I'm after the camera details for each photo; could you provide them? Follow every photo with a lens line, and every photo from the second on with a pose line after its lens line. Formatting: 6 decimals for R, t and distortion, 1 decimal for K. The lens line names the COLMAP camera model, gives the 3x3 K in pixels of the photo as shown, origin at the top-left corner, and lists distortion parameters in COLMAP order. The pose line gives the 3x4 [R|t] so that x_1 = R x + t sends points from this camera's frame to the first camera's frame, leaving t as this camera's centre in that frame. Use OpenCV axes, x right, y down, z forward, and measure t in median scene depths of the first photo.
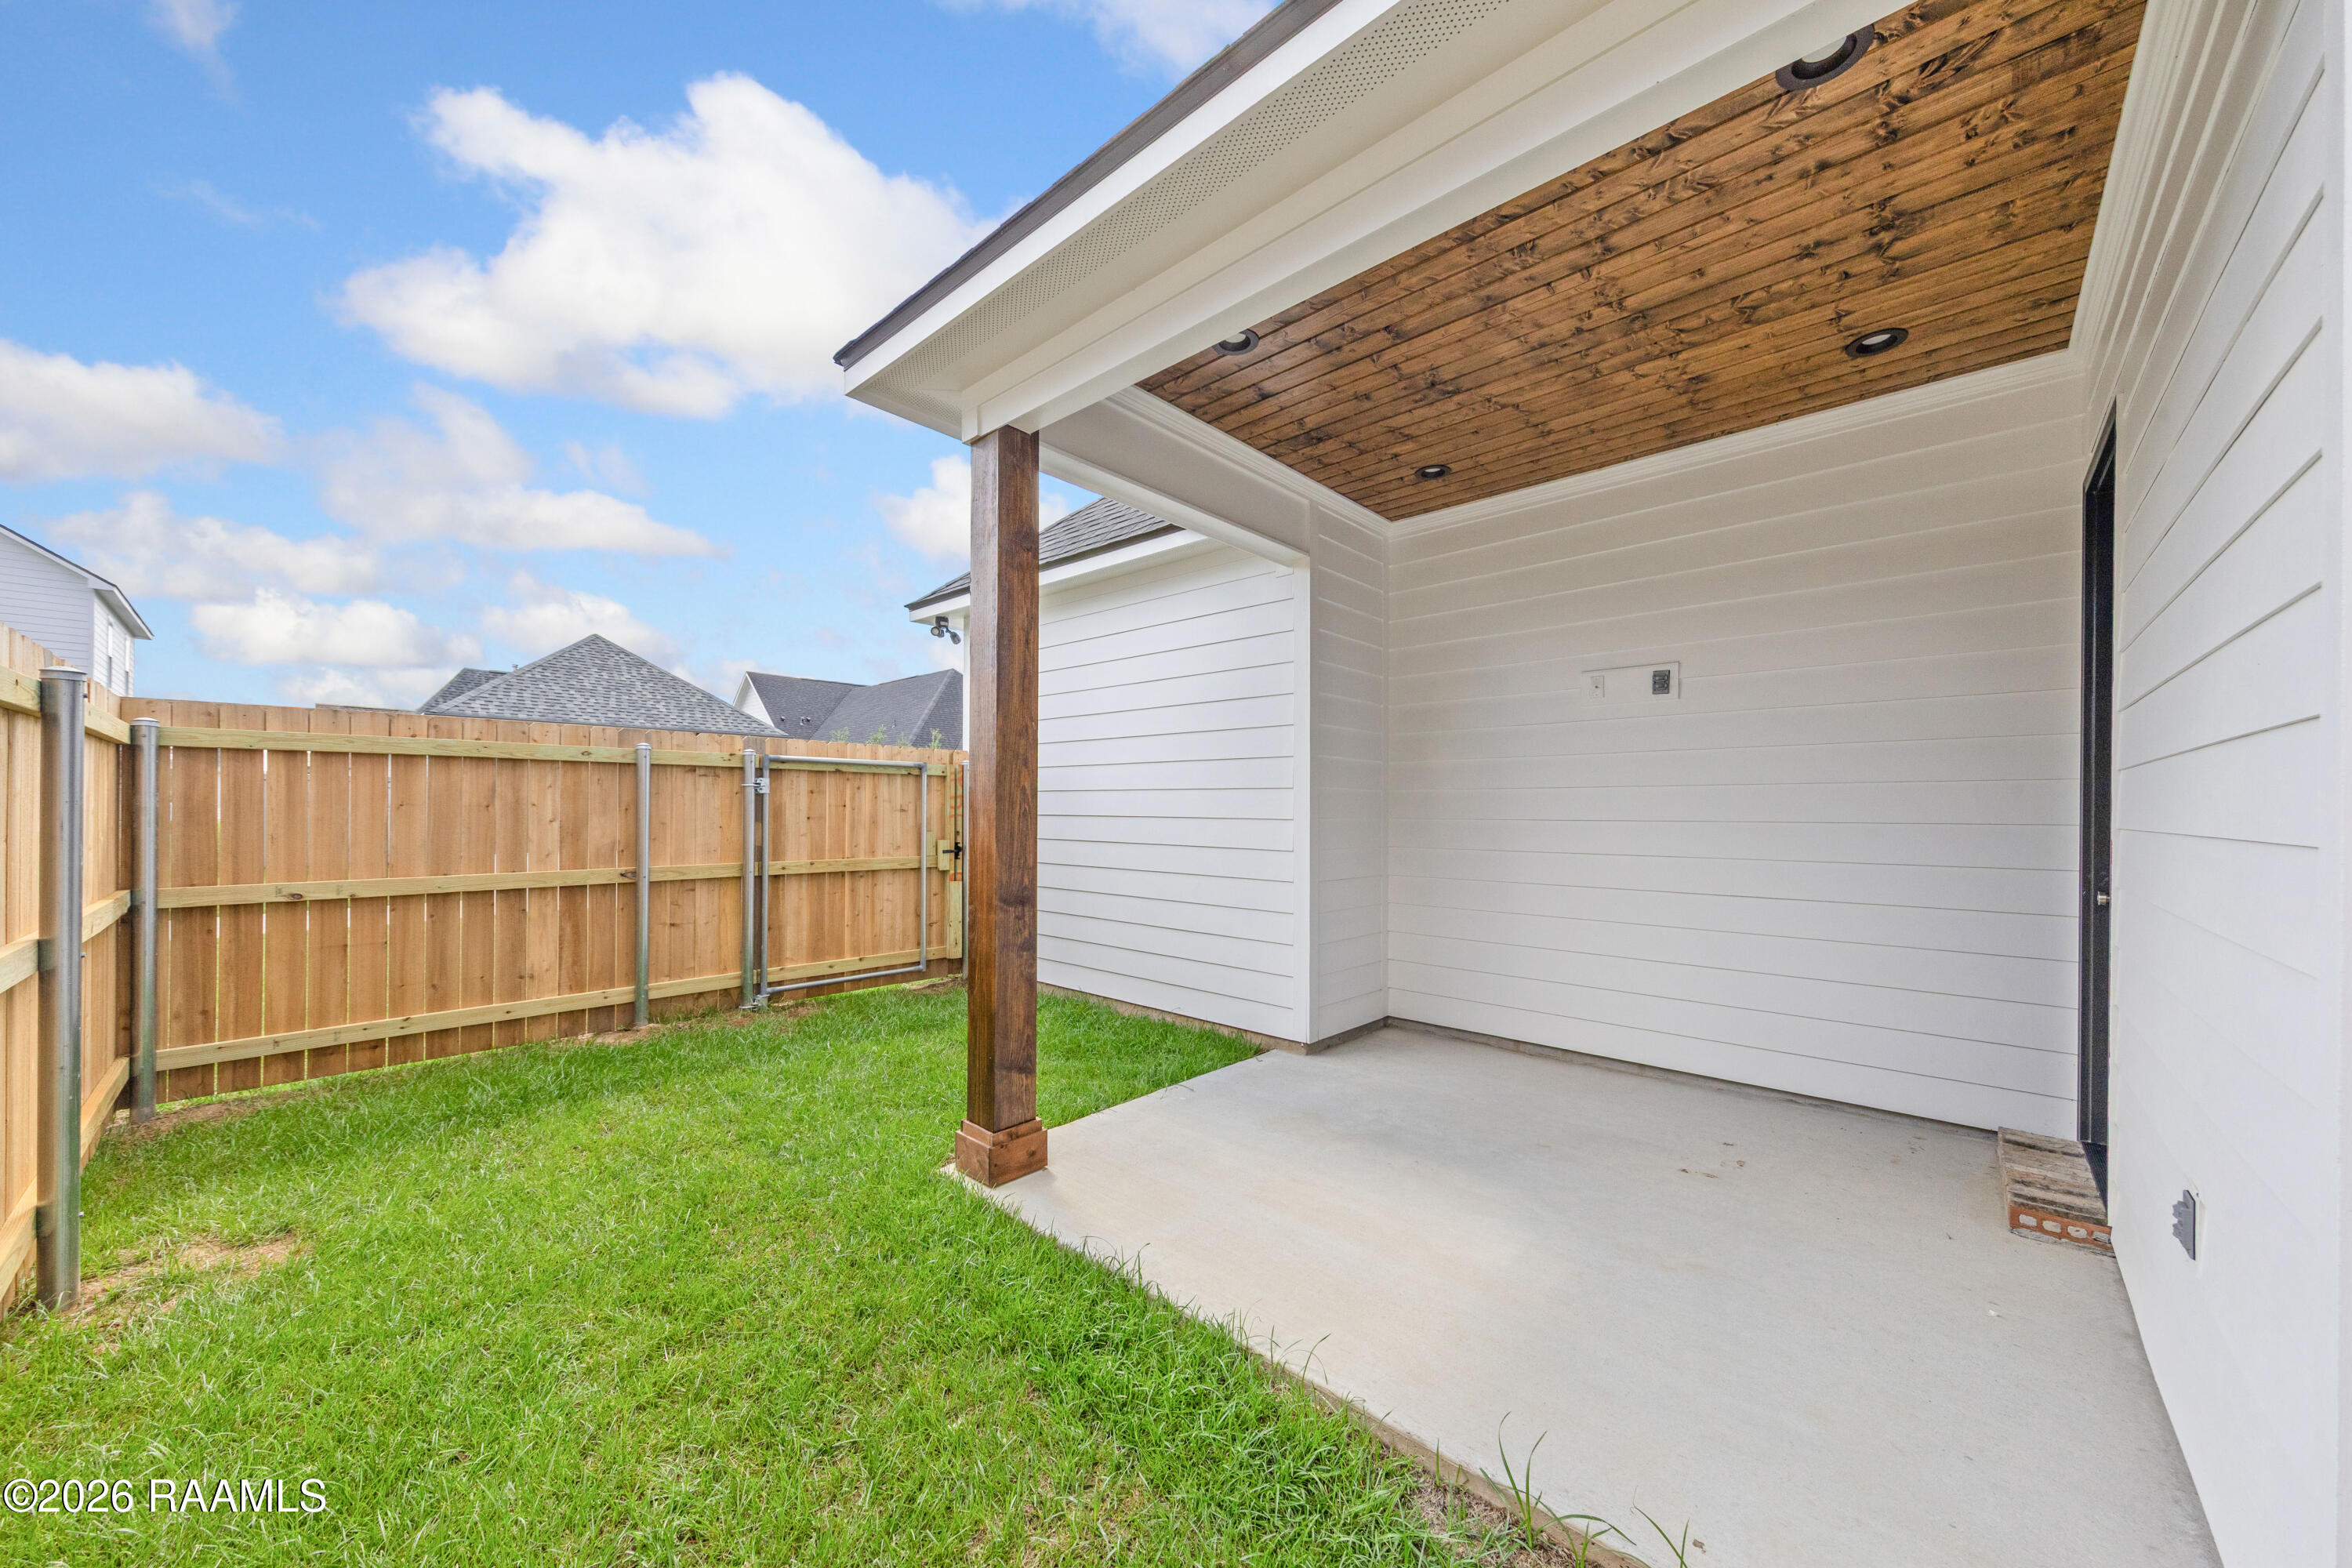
lens RADIAL K [[826.9, 0, 1203.7], [0, 826.9, 801.3], [0, 0, 1]] dist [0.001303, -0.000167]
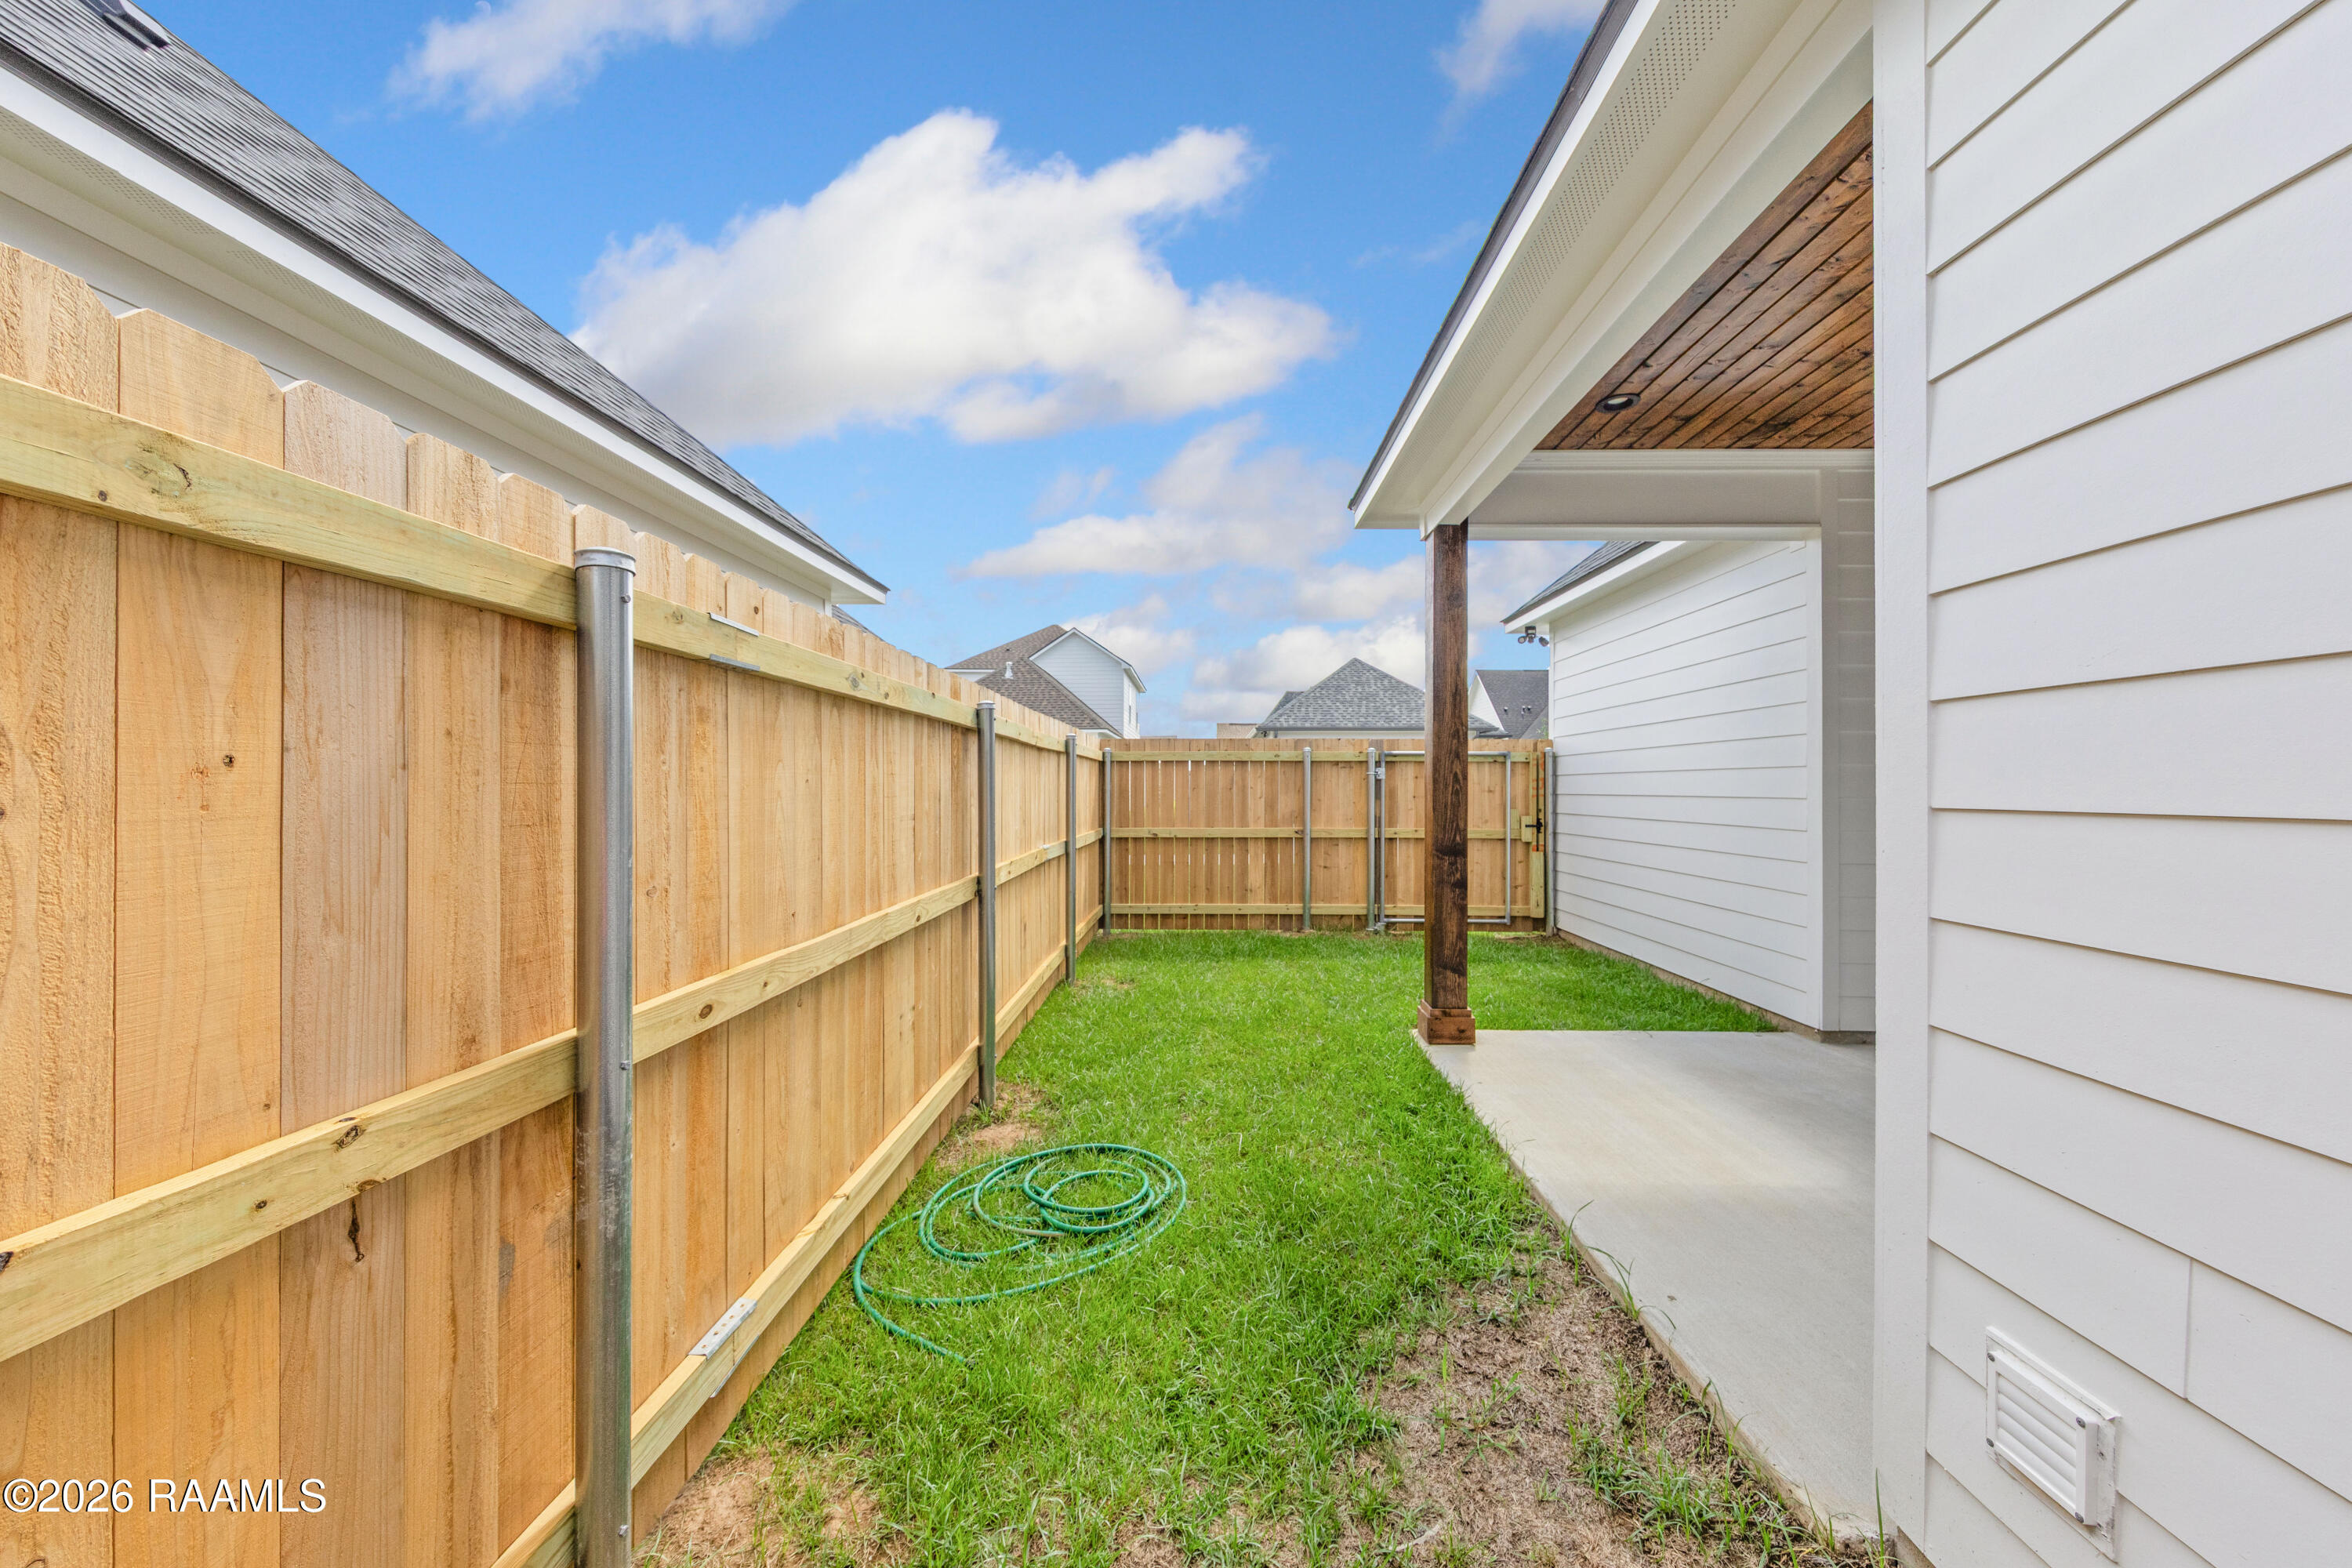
lens RADIAL K [[788.7, 0, 1212.2], [0, 788.7, 790.3], [0, 0, 1]] dist [0.000159, -0.000030]
pose [[0.681763, -0.002458, -0.731569, 0.292883], [0.008047, 0.999959, 0.004140, 0.001753], [0.731528, -0.008710, 0.681755, -0.140527]]
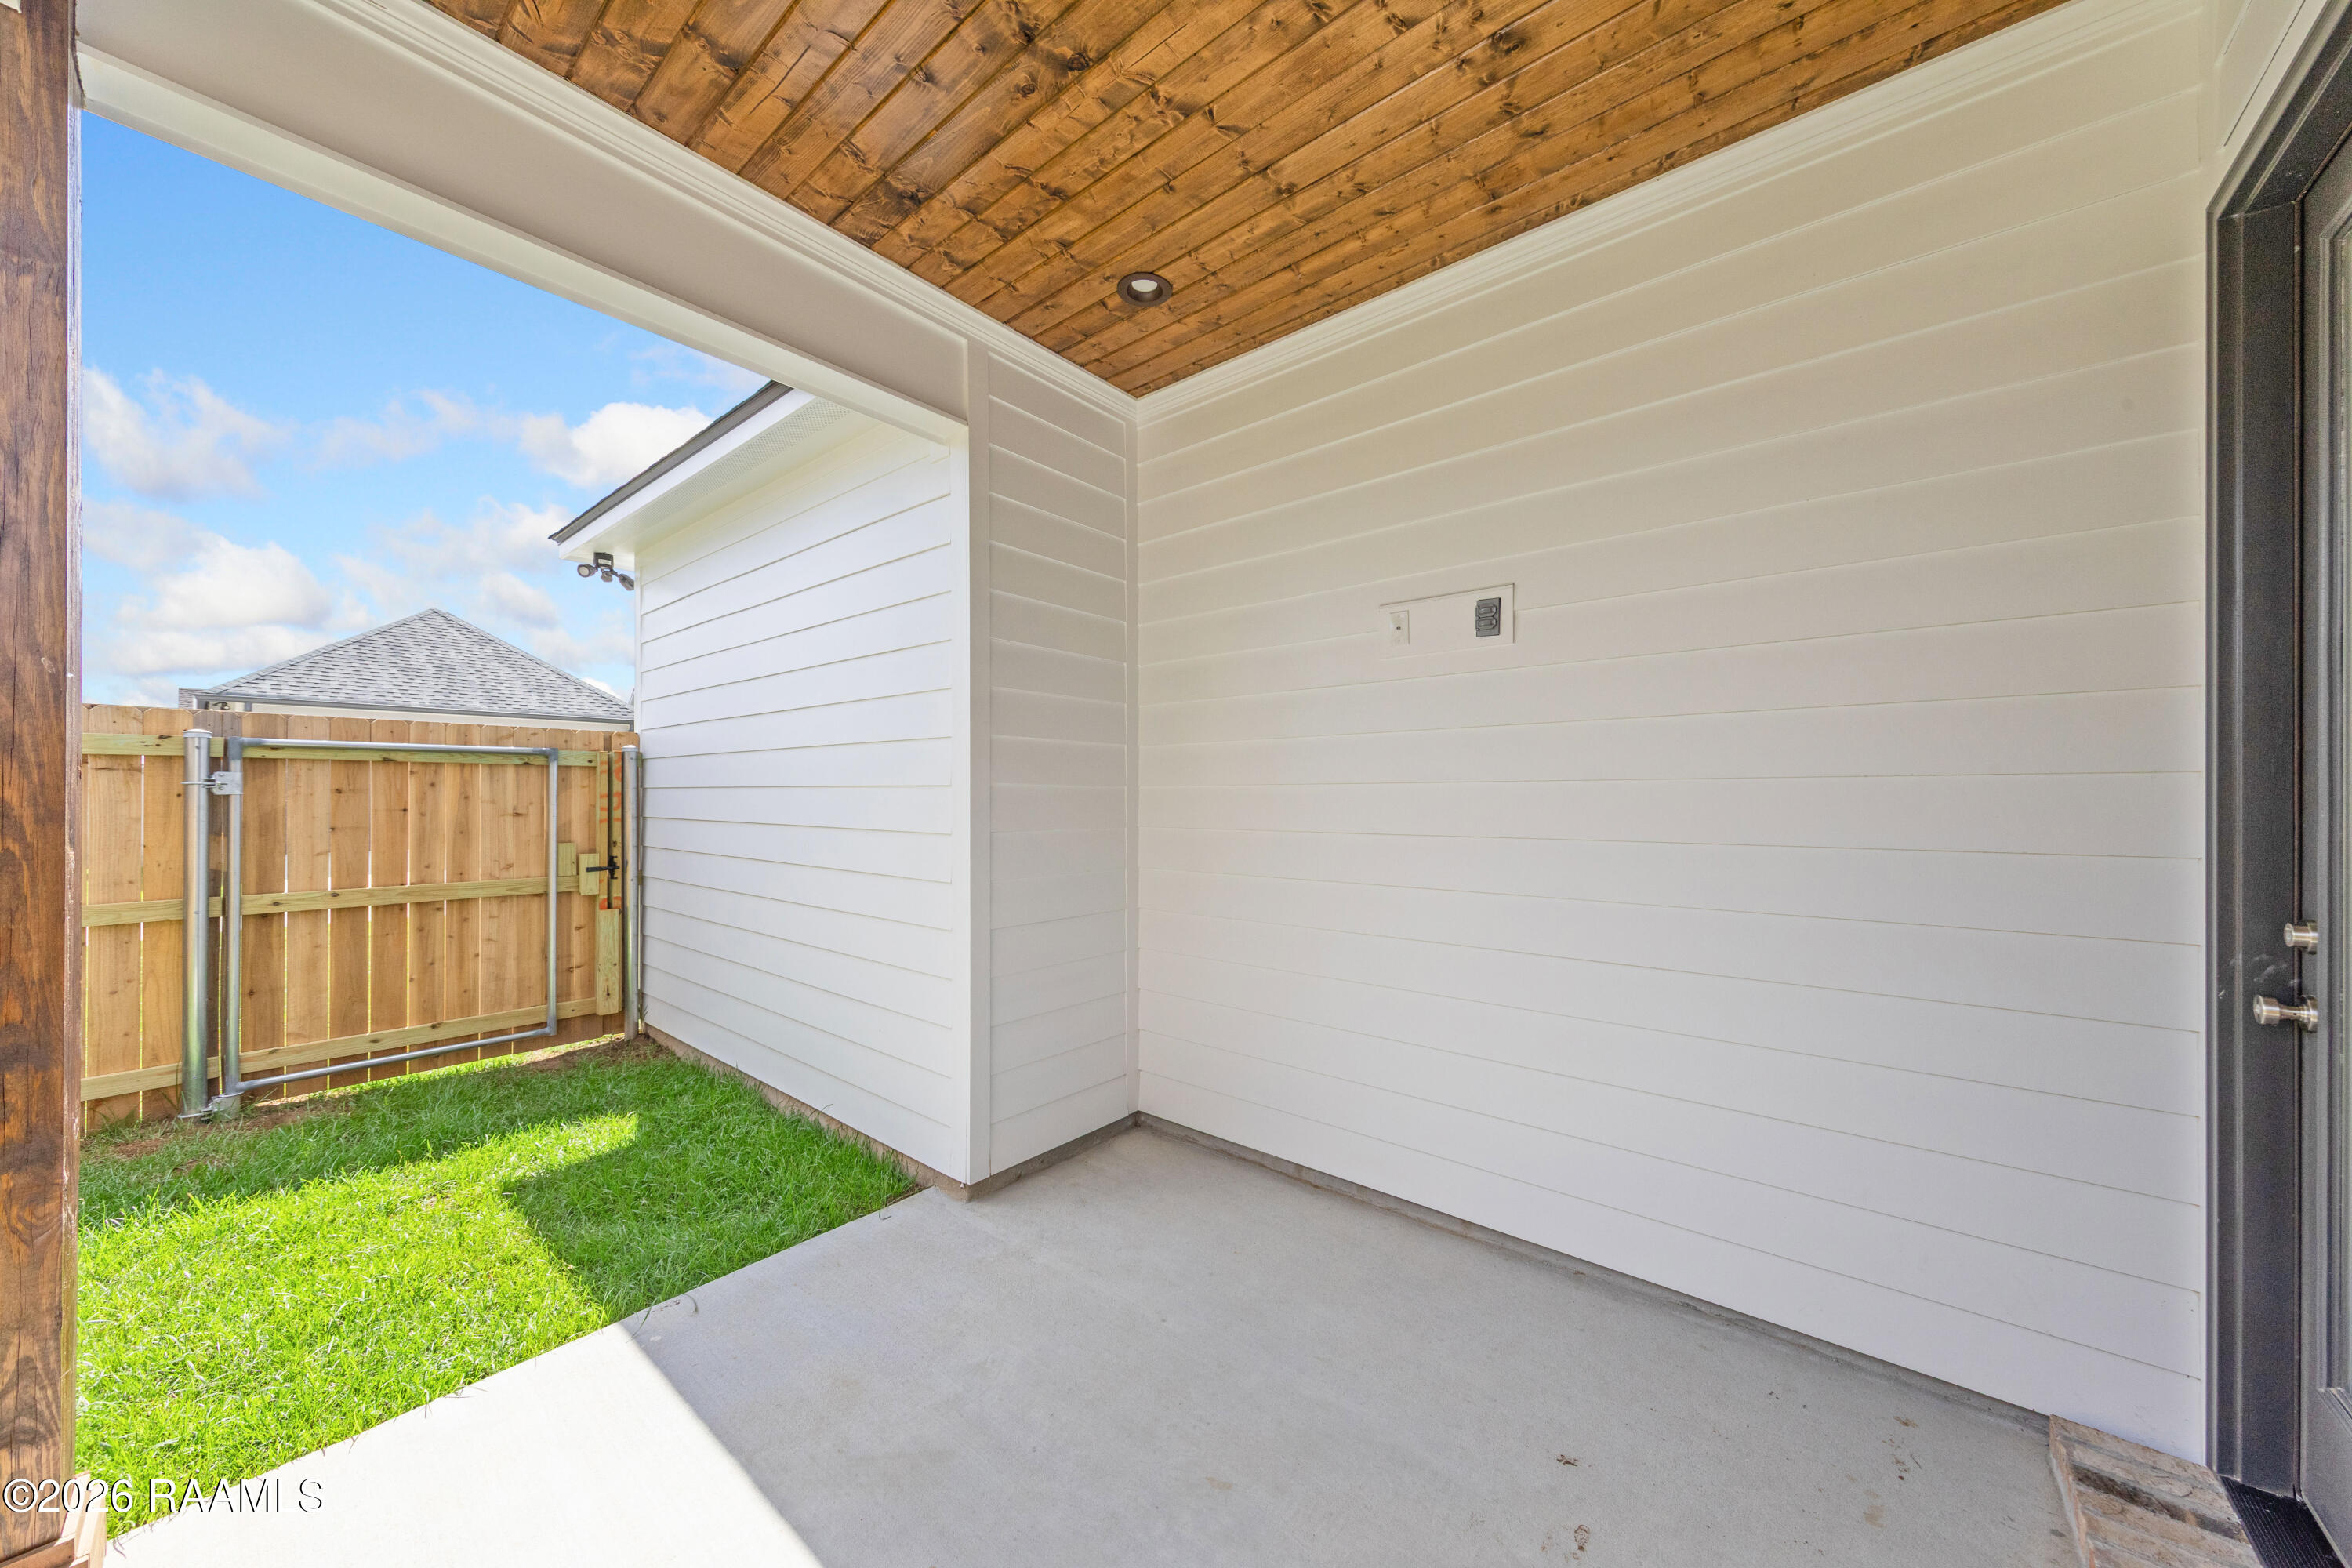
lens RADIAL K [[851.8, 0, 1176.0], [0, 851.8, 784.0], [0, 0, 1]] dist [0.000978, -0.000099]
pose [[0.998210, -0.005682, 0.059541, 0.229800], [0.005942, 0.999974, -0.004202, -0.012666], [-0.059515, 0.004548, 0.998217, 0.305155]]
